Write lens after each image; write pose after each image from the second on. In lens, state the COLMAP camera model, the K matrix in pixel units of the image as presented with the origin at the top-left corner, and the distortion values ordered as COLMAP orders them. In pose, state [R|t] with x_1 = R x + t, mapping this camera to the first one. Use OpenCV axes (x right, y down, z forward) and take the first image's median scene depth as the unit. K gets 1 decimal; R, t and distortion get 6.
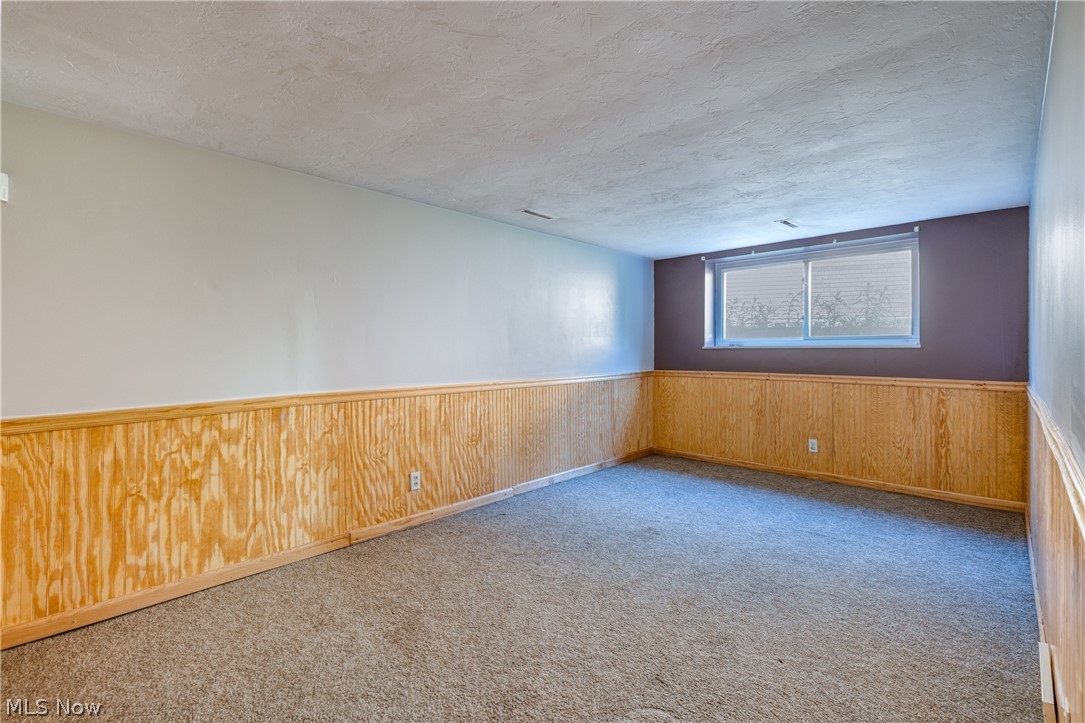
lens RADIAL K [[486.9, 0, 541.4], [0, 486.9, 353.1], [0, 0, 1]] dist [-0.000736, -0.000052]
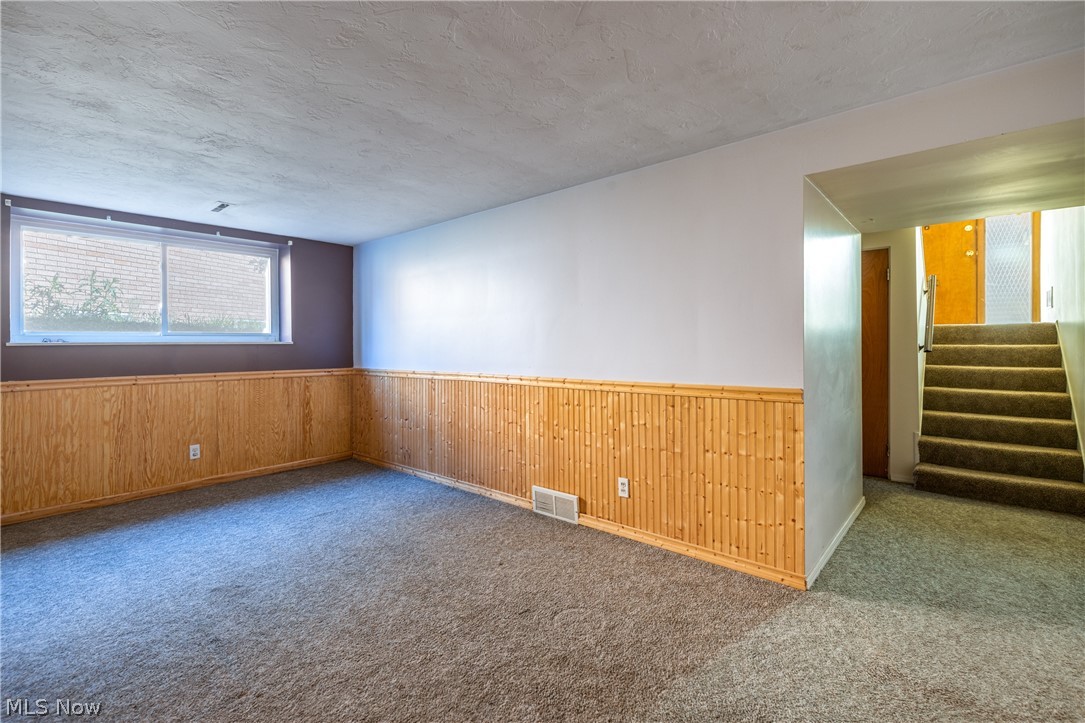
lens RADIAL K [[486.9, 0, 541.4], [0, 486.9, 353.7], [0, 0, 1]] dist [-0.000736, -0.000052]
pose [[-0.048121, -0.015958, 0.998714, -0.414154], [0.016155, 0.999729, 0.016753, 0.001965], [-0.998711, 0.016940, -0.047850, 0.429271]]
